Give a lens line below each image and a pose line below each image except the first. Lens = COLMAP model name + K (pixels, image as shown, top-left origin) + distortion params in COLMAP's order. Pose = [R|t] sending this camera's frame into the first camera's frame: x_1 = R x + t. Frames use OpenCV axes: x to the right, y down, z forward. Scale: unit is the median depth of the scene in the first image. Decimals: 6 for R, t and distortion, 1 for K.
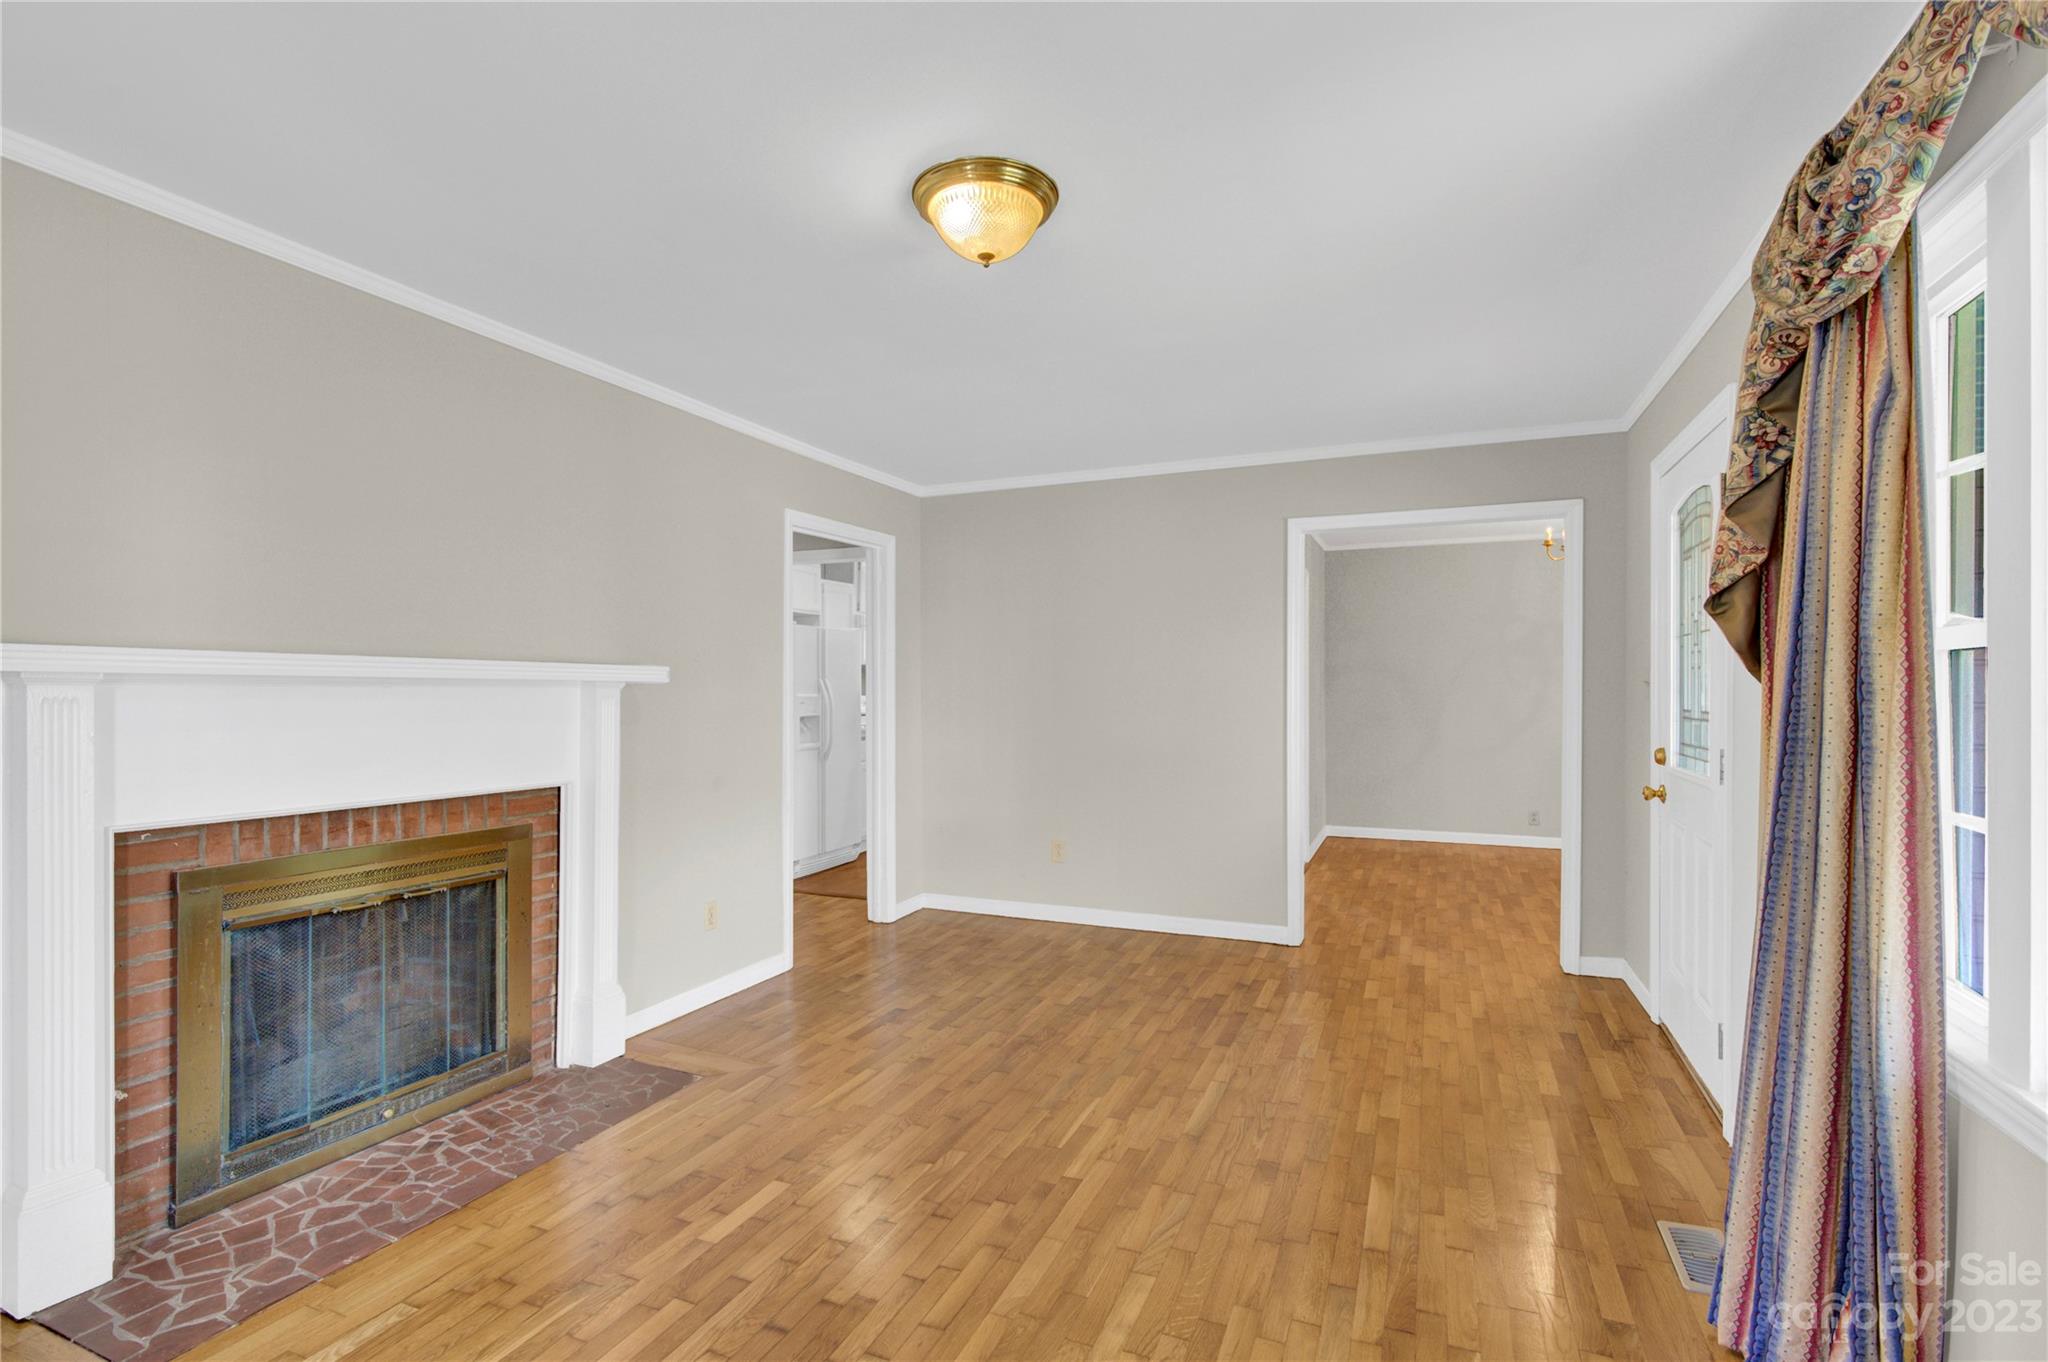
lens RADIAL K [[947.6, 0, 1030.8], [0, 947.6, 687.1], [0, 0, 1]] dist [0.000277, 0.000241]
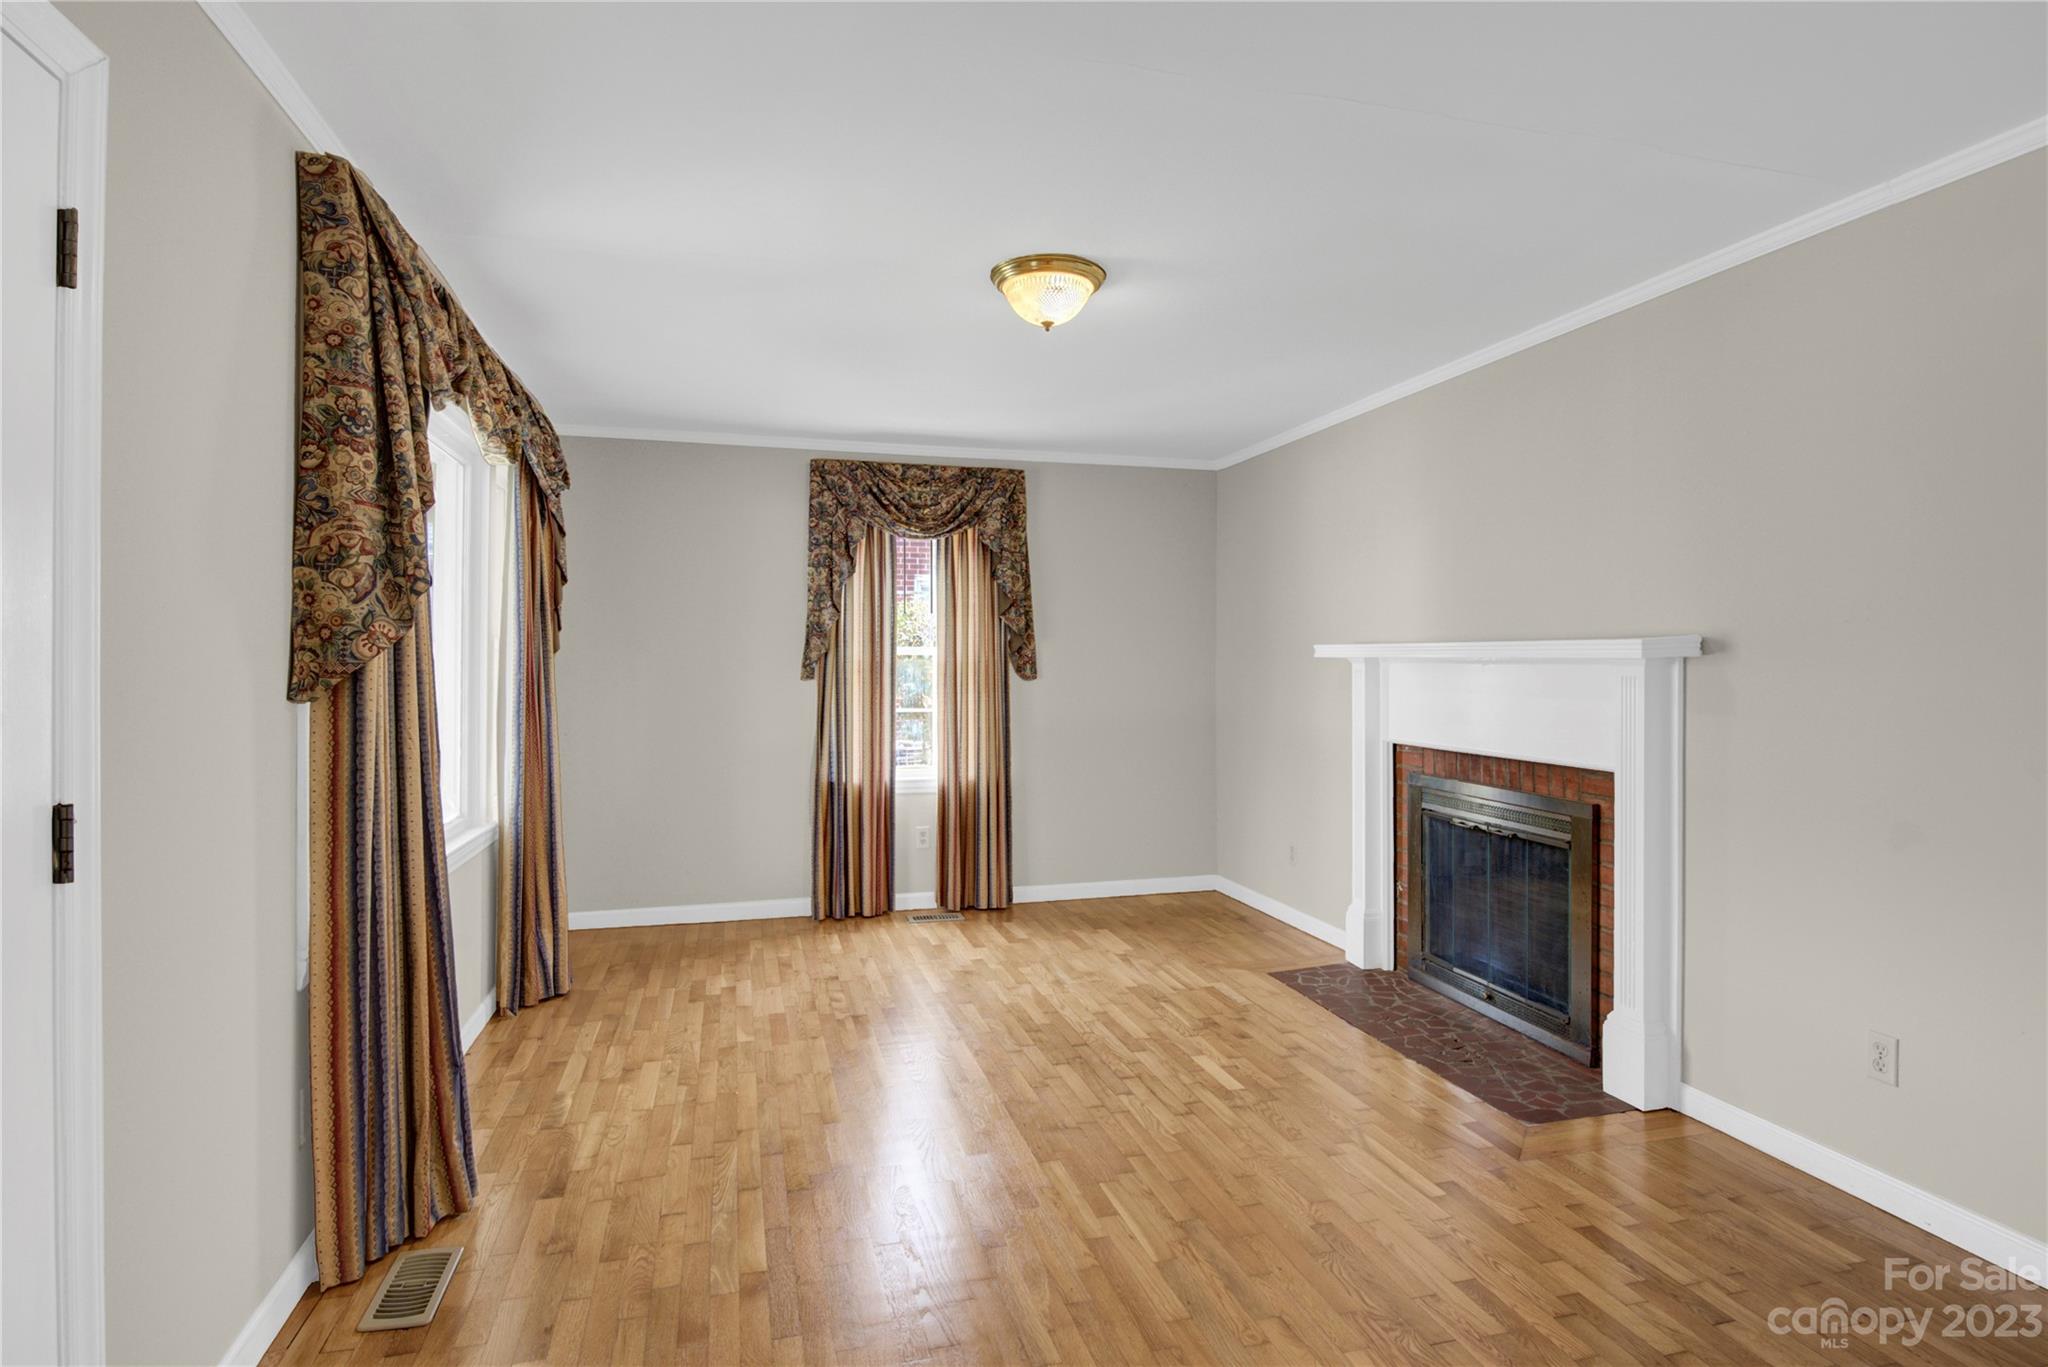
lens RADIAL K [[1058.3, 0, 1025.5], [0, 1058.3, 660.6], [0, 0, 1]] dist [-0.000622, 0.000298]
pose [[-0.784153, -0.001871, -0.620565, 0.632561], [0.000104, 0.999995, -0.003148, -0.000478], [0.620567, -0.002533, -0.784149, 1.565260]]
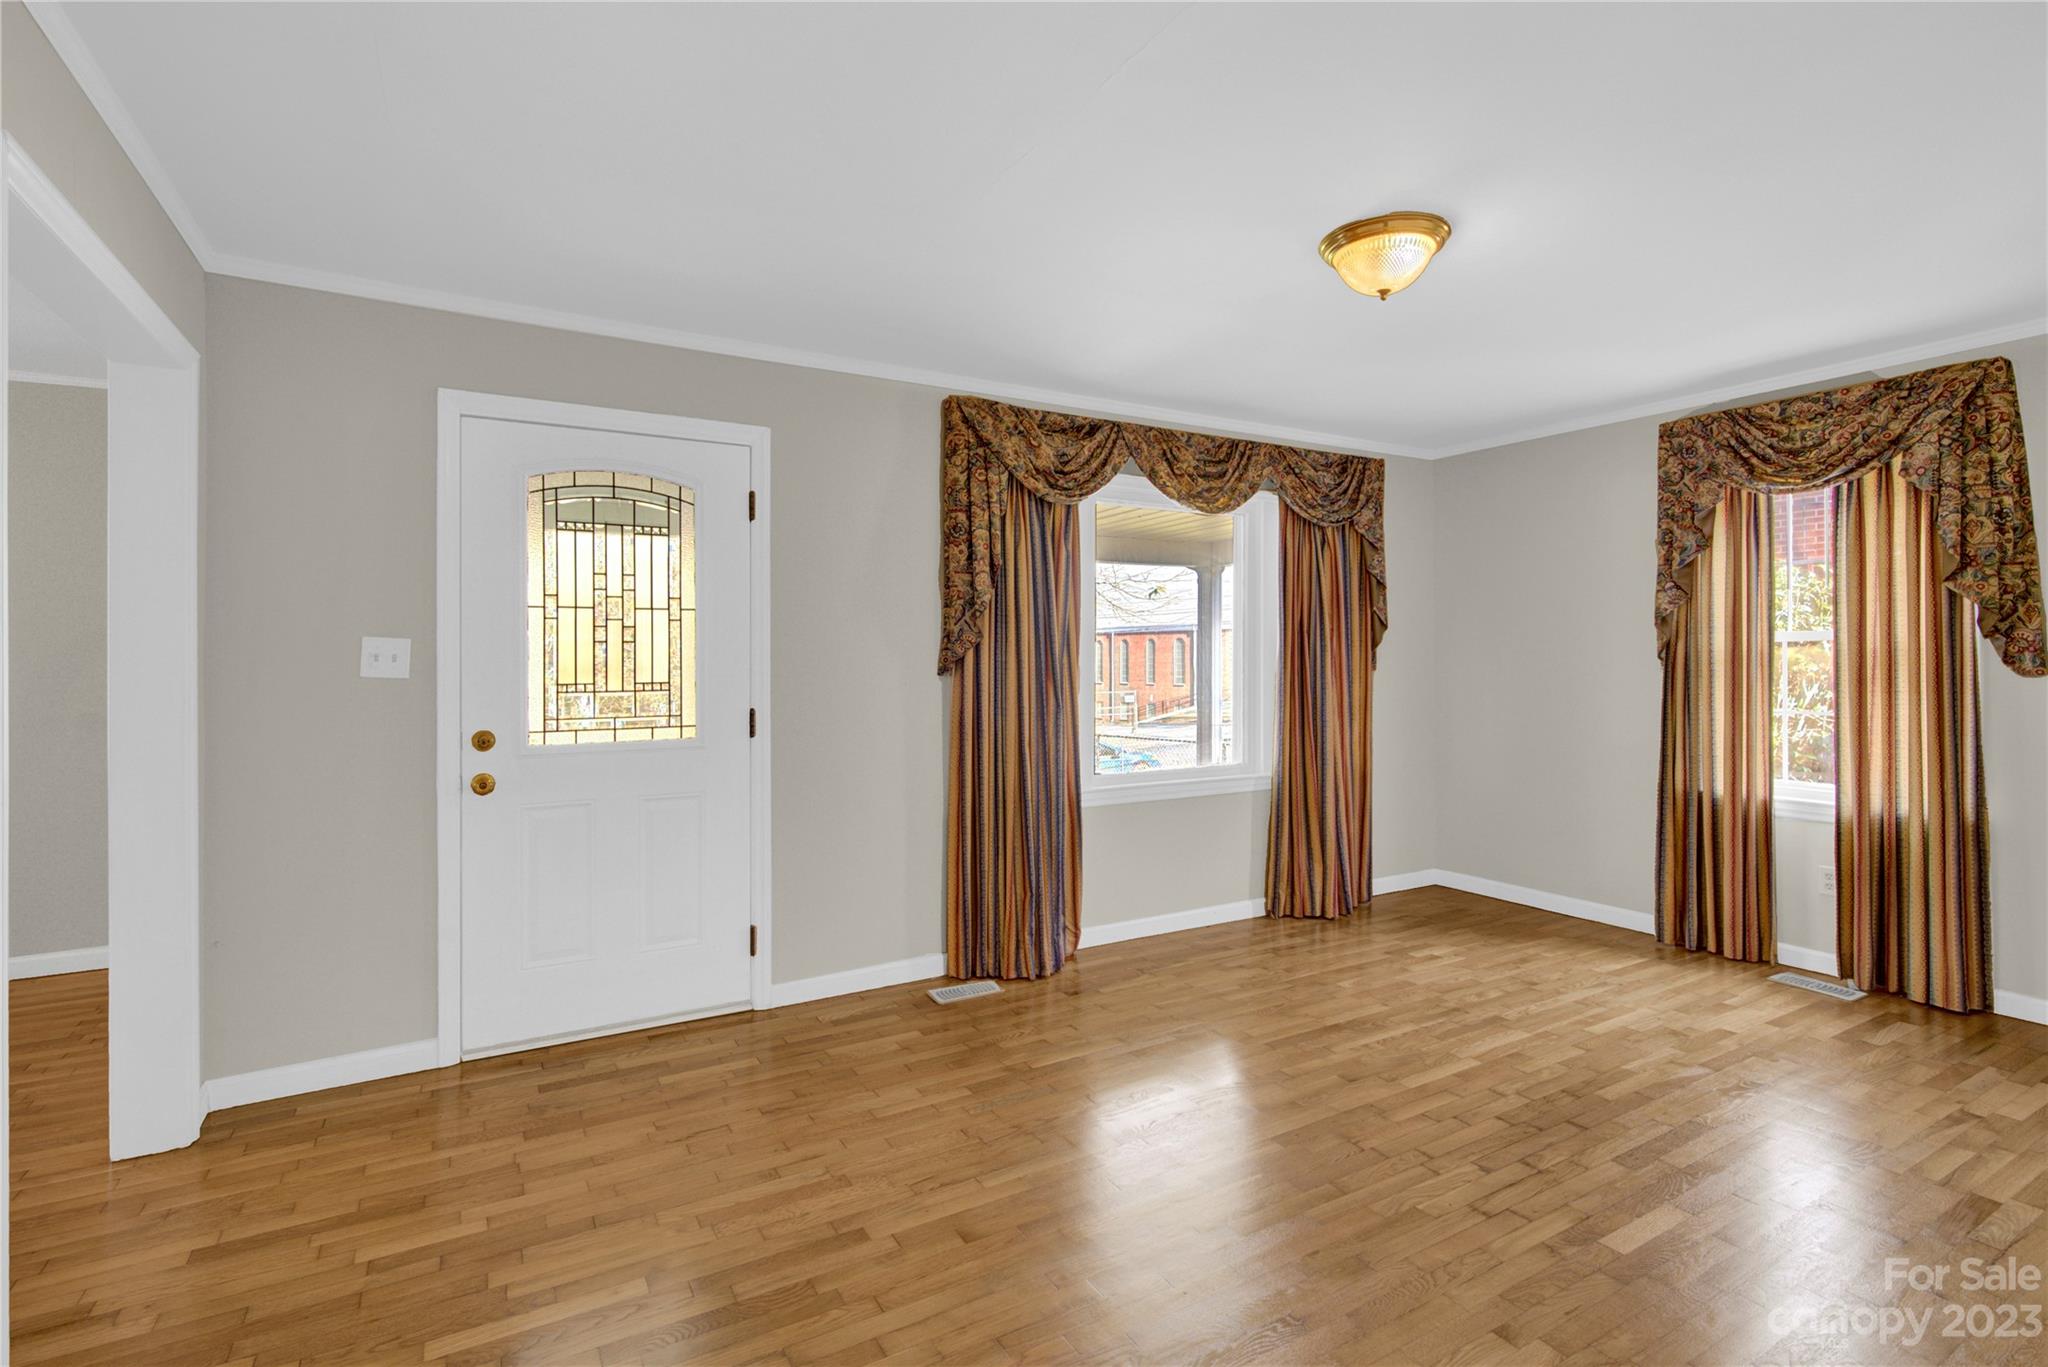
lens RADIAL K [[968.1, 0, 1029.9], [0, 968.1, 649.6], [0, 0, 1]] dist [-0.001335, 0.000781]
pose [[-0.799982, 0.009391, 0.599950, -0.311976], [0.004561, 0.999944, -0.009569, 0.002598], [-0.600007, -0.004919, -0.799980, 1.673902]]
